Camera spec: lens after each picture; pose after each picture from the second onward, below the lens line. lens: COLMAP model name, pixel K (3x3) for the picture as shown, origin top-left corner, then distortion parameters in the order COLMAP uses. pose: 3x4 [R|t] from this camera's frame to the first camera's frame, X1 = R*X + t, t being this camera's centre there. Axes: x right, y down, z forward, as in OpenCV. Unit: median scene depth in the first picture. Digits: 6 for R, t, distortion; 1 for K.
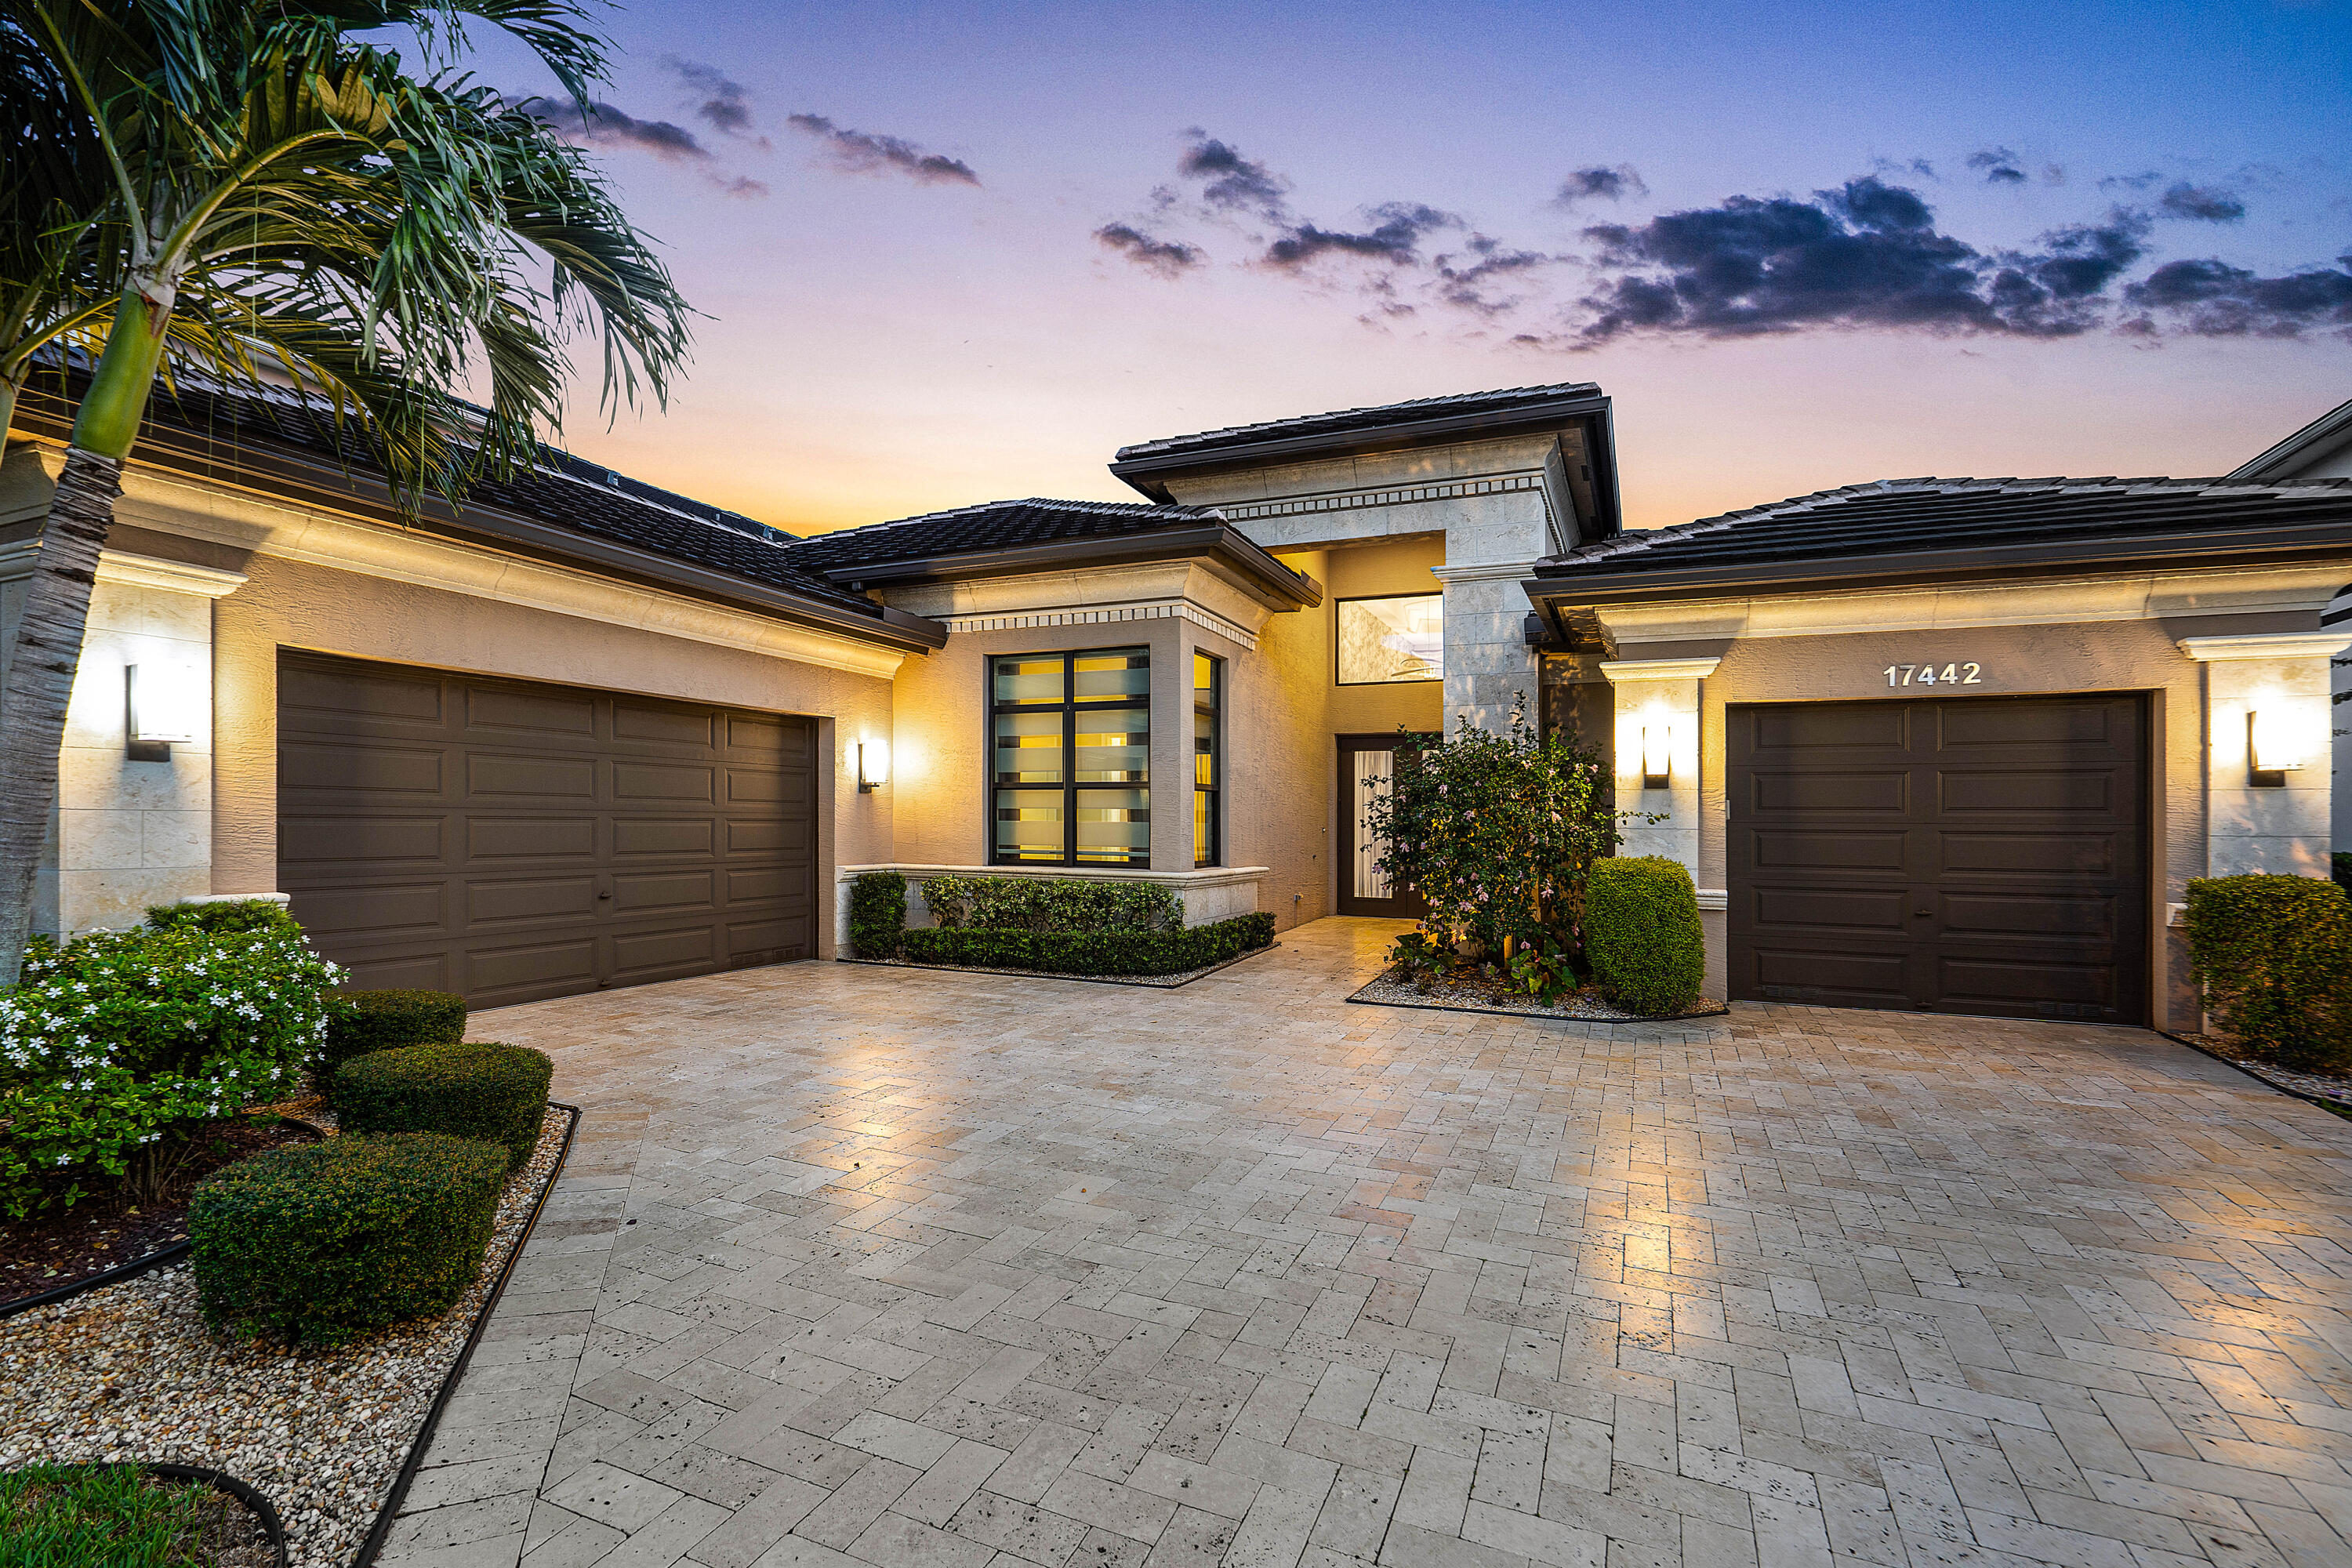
lens RADIAL K [[1091.9, 0, 1157.4], [0, 1091.9, 774.4], [0, 0, 1]] dist [-0.000848, -0.000004]
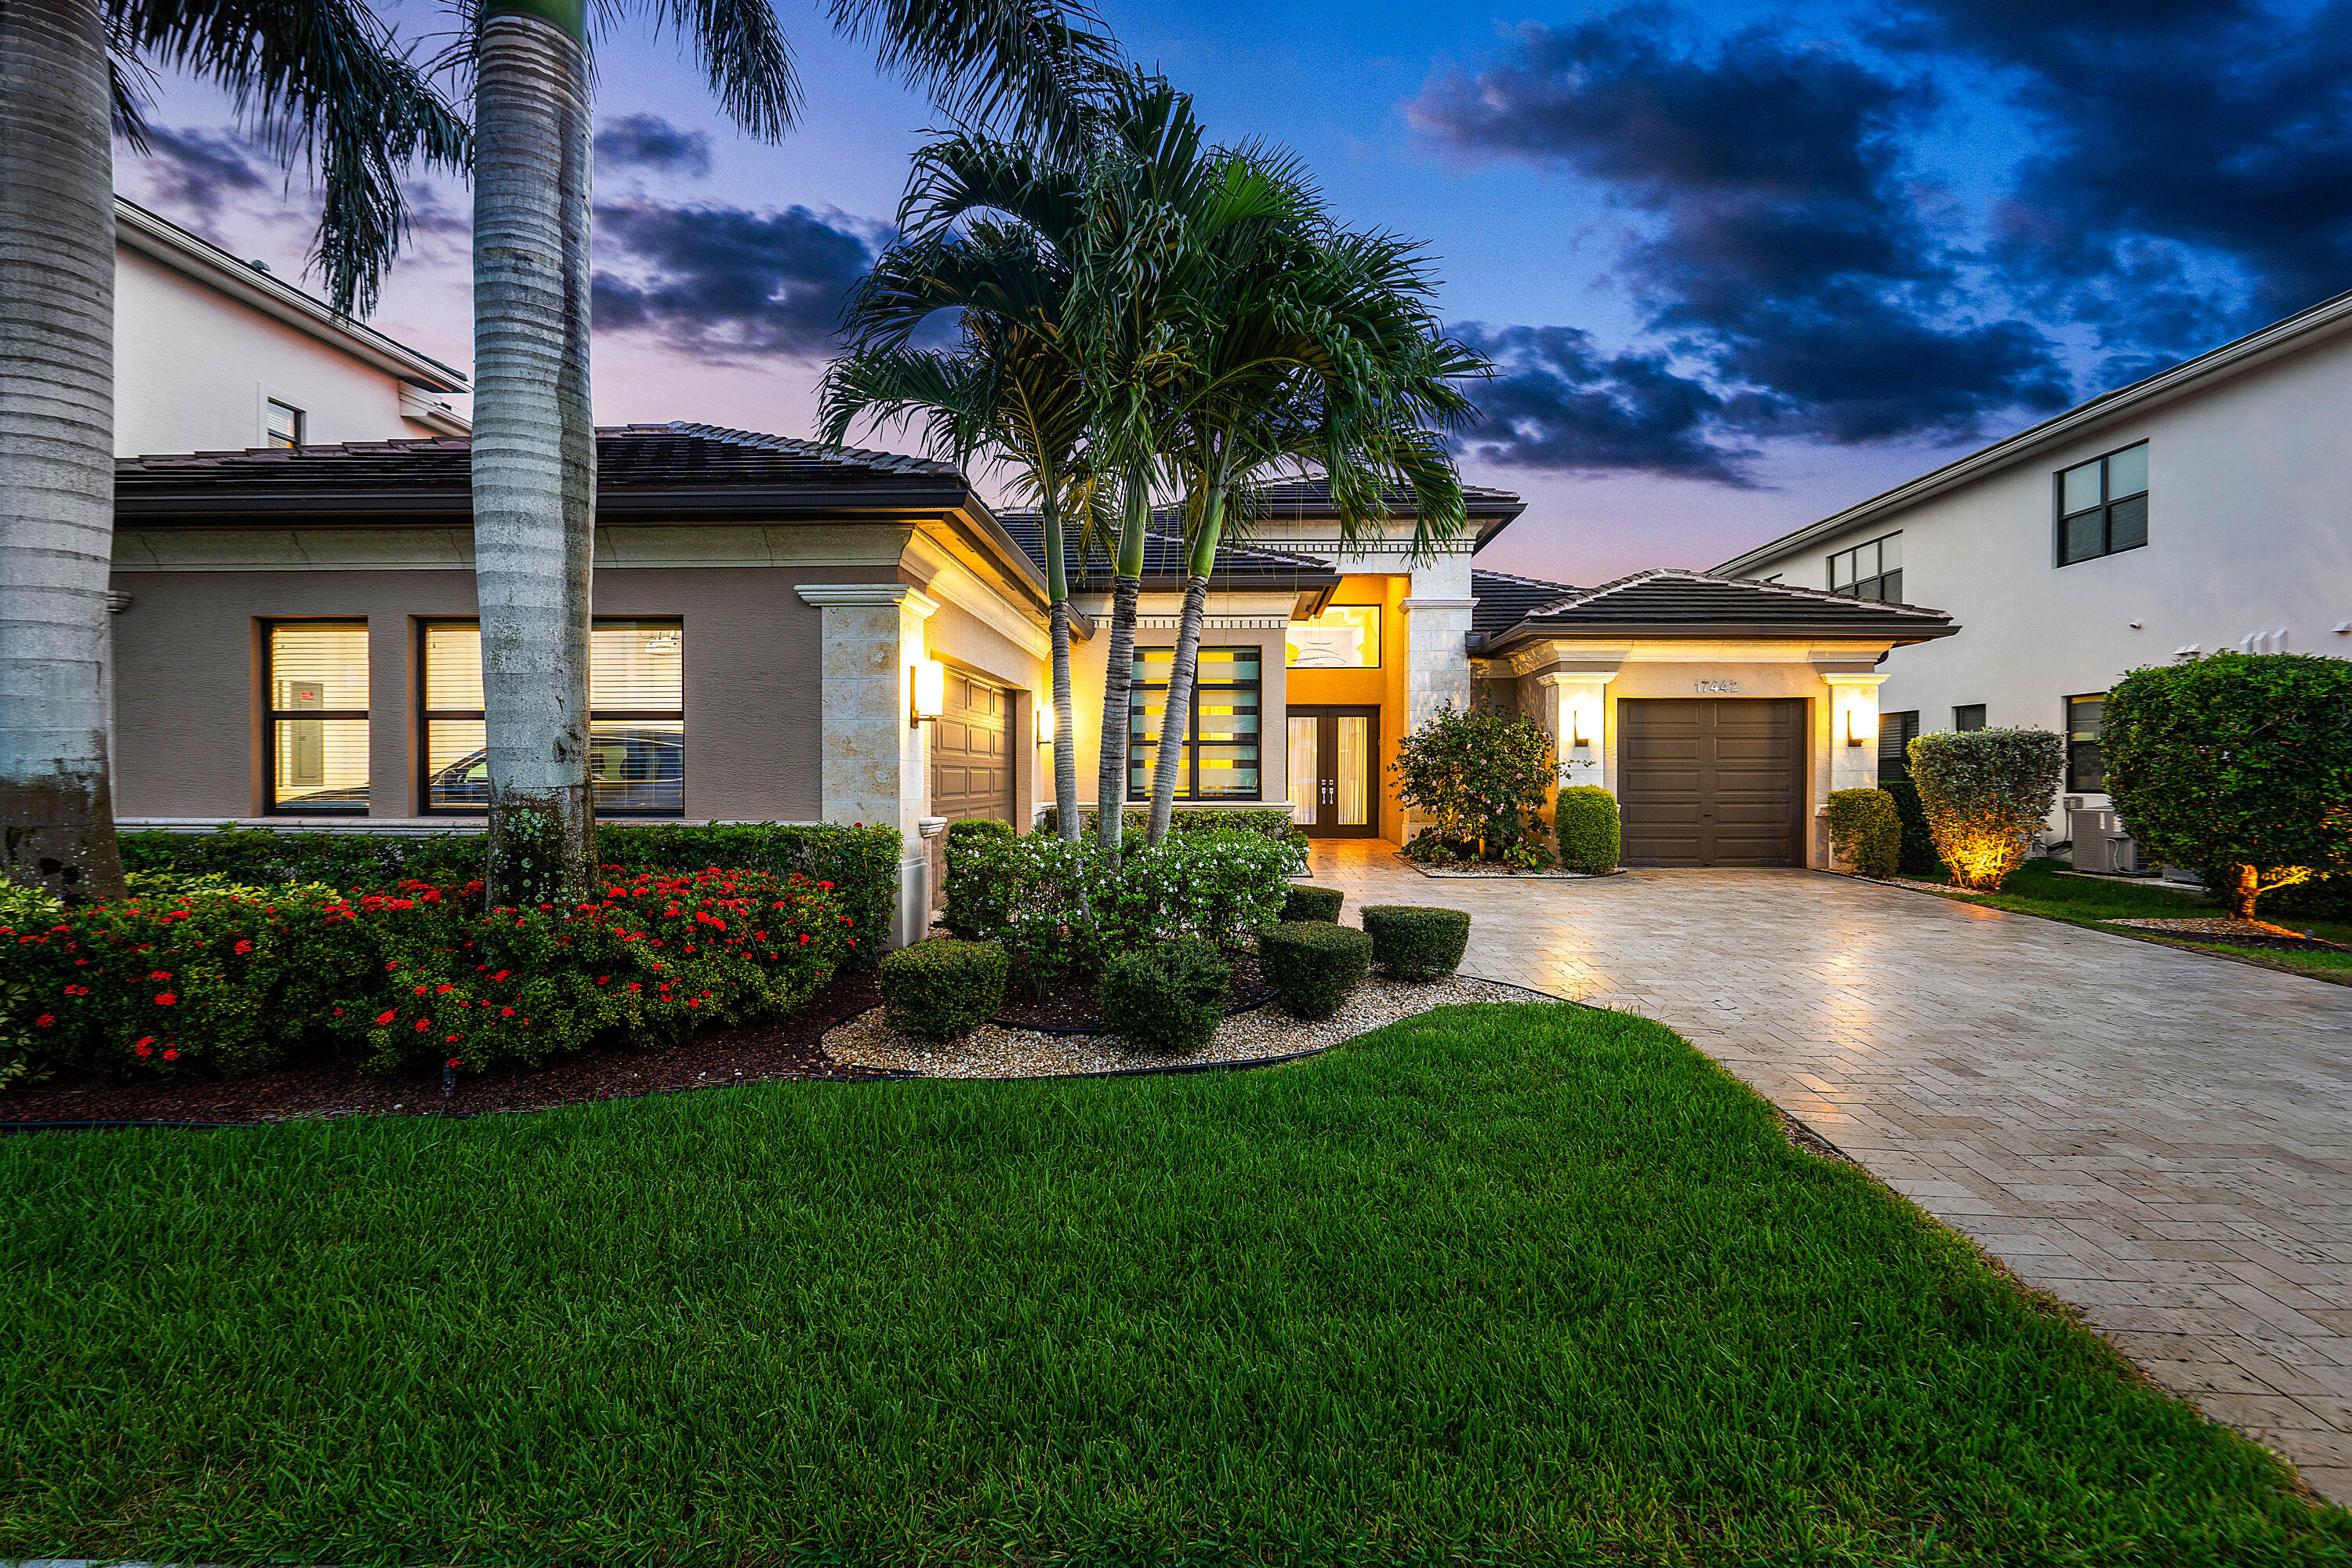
lens RADIAL K [[1091.9, 0, 1157.4], [0, 1091.9, 774.4], [0, 0, 1]] dist [-0.000848, -0.000004]
pose [[0.927599, -0.008117, 0.373490, -0.652322], [-0.008175, 0.999084, 0.042015, -0.008067], [-0.373489, -0.042026, 0.926682, -0.284168]]
